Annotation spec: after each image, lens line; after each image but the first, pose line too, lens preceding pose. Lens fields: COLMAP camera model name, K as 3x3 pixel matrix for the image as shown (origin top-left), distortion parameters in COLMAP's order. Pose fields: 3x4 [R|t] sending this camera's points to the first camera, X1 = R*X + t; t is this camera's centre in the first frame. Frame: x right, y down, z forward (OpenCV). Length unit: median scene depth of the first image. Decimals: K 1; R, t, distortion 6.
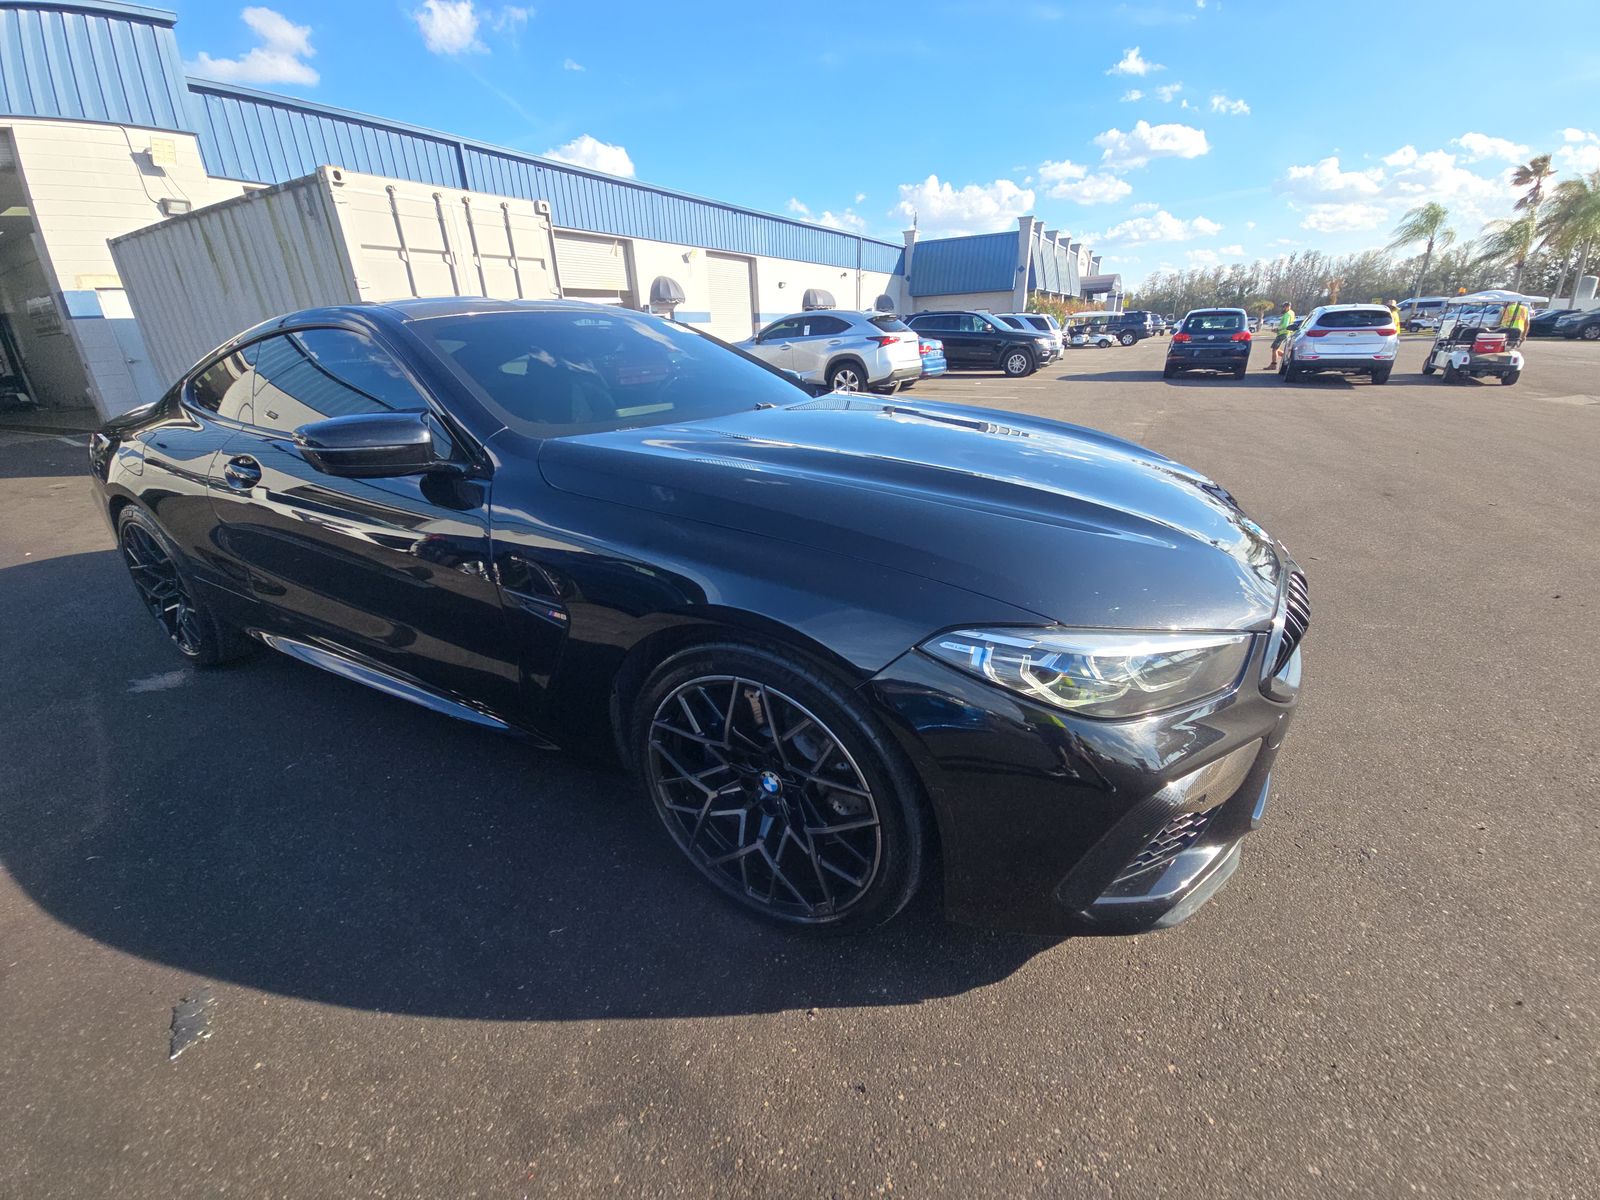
lens RADIAL K [[645.3, 0, 800.0], [0, 645.3, 600.0], [0, 0, 1]] dist [0.038798, -0.028172]
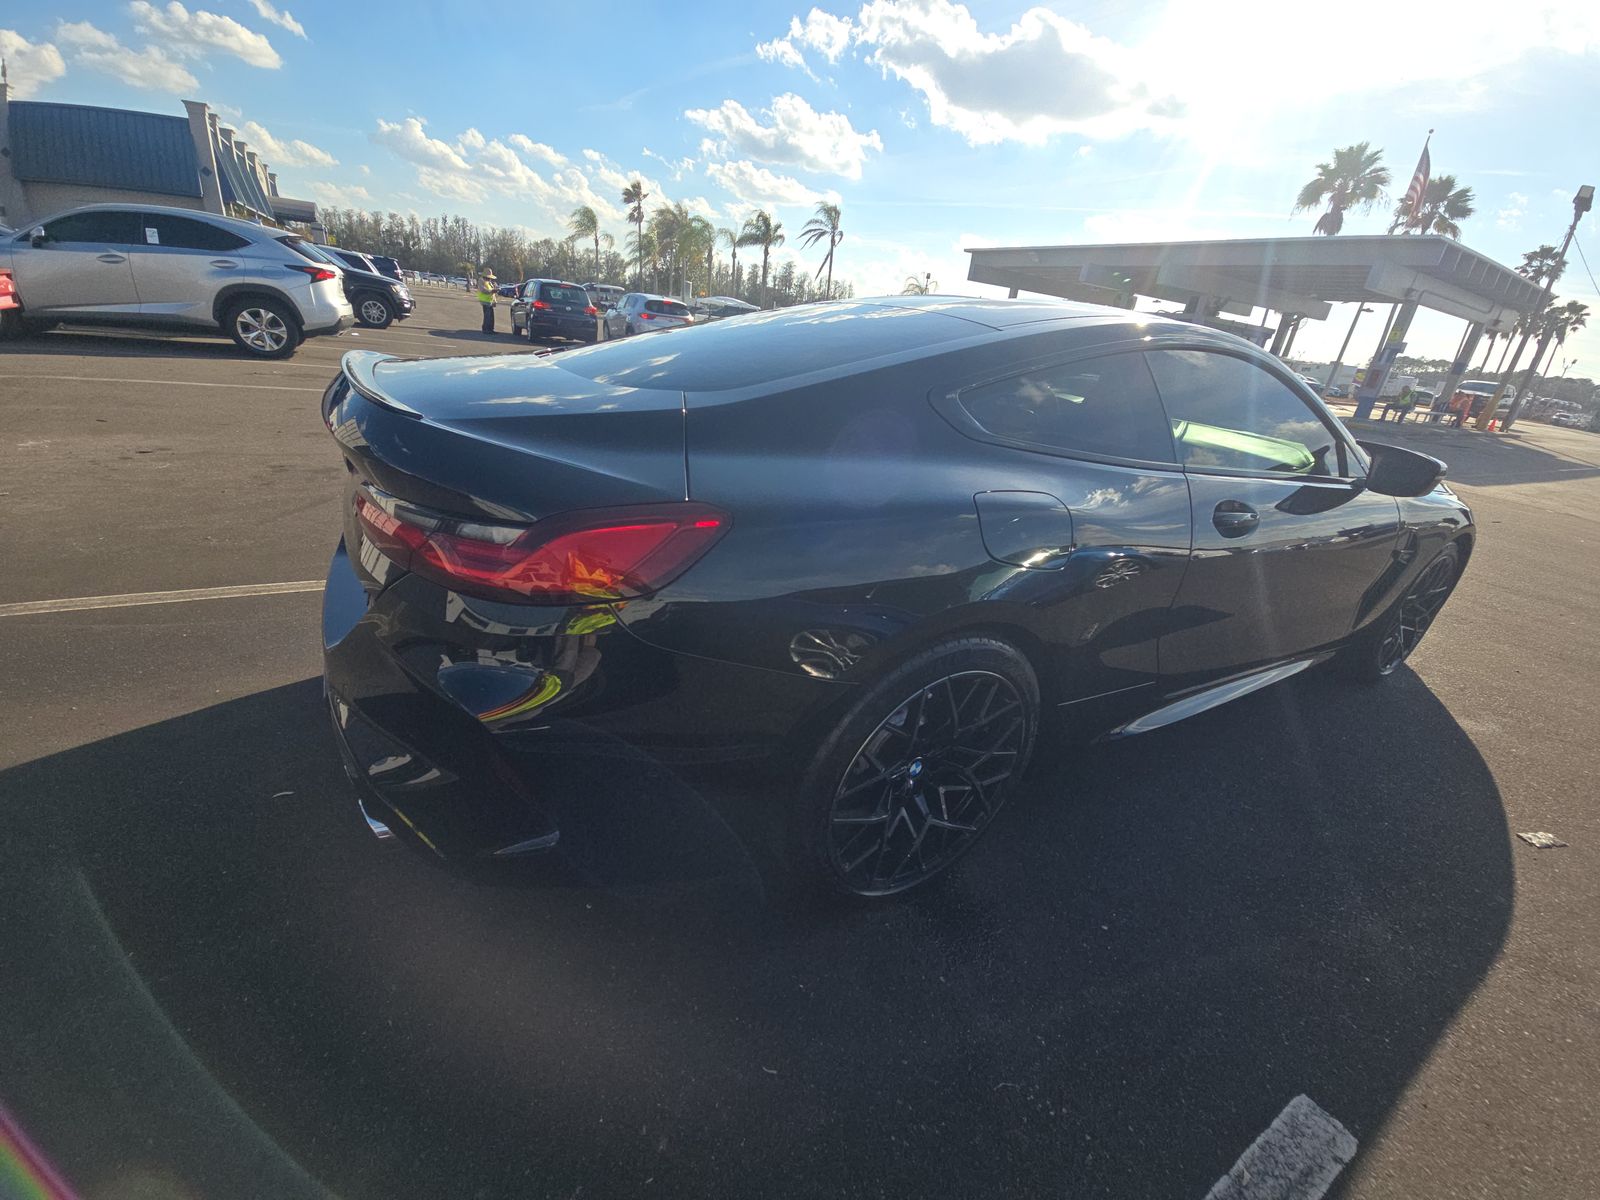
lens RADIAL K [[645.3, 0, 800.0], [0, 645.3, 600.0], [0, 0, 1]] dist [0.038798, -0.028172]
pose [[0.457965, -0.265129, 0.848513, -0.108693], [0.206590, 0.960099, 0.188494, -0.024415], [-0.864632, 0.088970, 0.494465, 0.066102]]
